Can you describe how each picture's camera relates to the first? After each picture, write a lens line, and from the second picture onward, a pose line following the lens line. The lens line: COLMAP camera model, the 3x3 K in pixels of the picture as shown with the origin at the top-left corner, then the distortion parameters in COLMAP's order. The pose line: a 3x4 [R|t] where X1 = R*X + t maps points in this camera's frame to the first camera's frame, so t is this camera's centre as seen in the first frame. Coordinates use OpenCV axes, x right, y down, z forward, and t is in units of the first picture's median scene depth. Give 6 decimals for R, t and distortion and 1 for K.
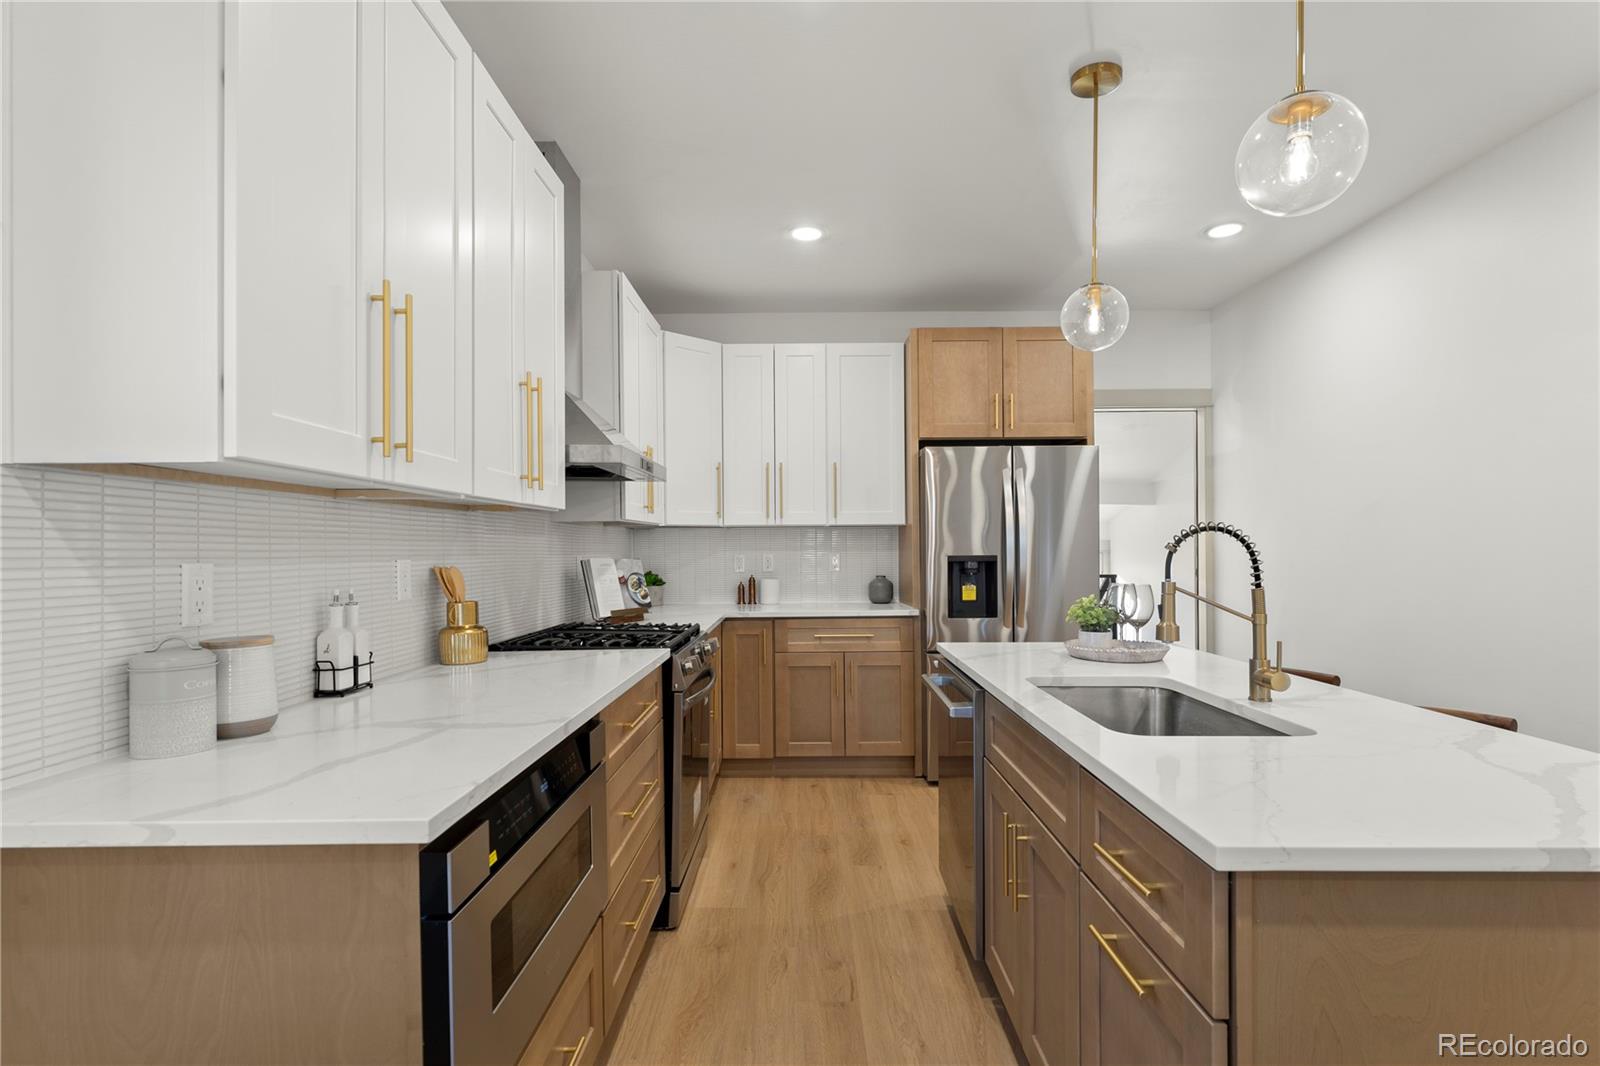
lens RADIAL K [[786.9, 0, 817.0], [0, 786.9, 546.6], [0, 0, 1]] dist [-0.000353, -0.001065]
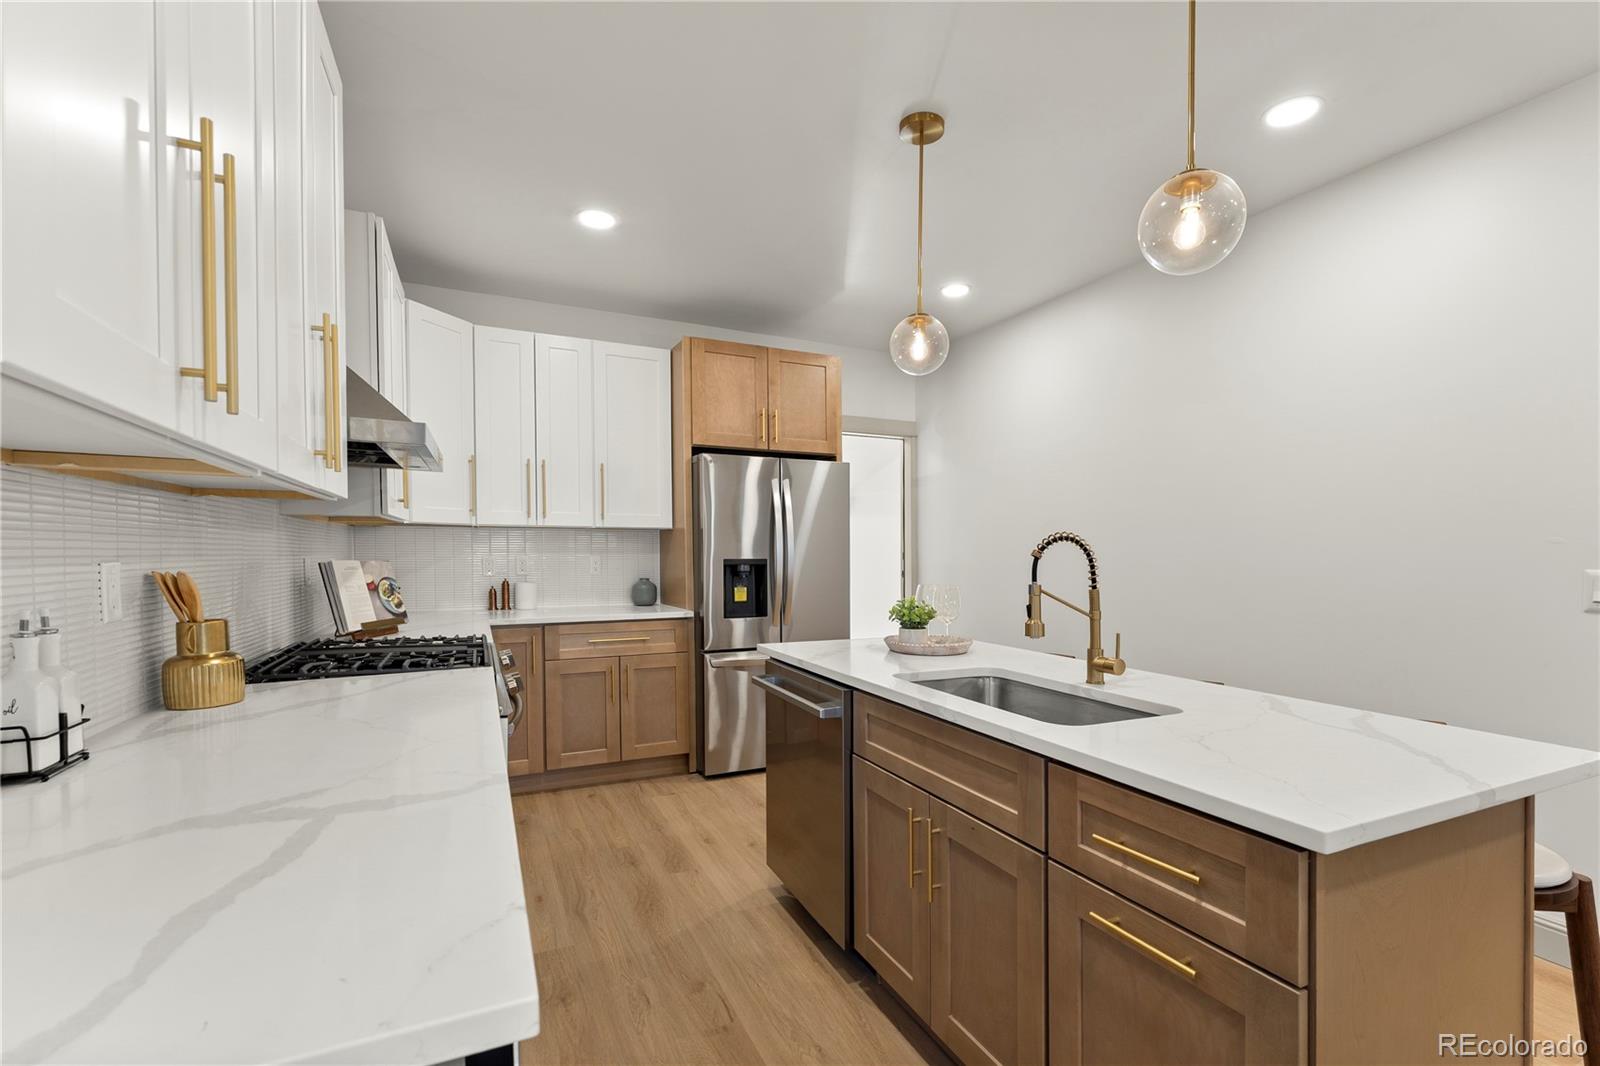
lens RADIAL K [[707.4, 0, 819.6], [0, 707.4, 563.0], [0, 0, 1]] dist [0.001403, 0.000136]
pose [[0.903287, 0.002951, 0.429027, -0.139069], [-0.010862, 0.999813, 0.015992, 0.000454], [-0.428900, -0.019106, 0.903150, 0.109010]]
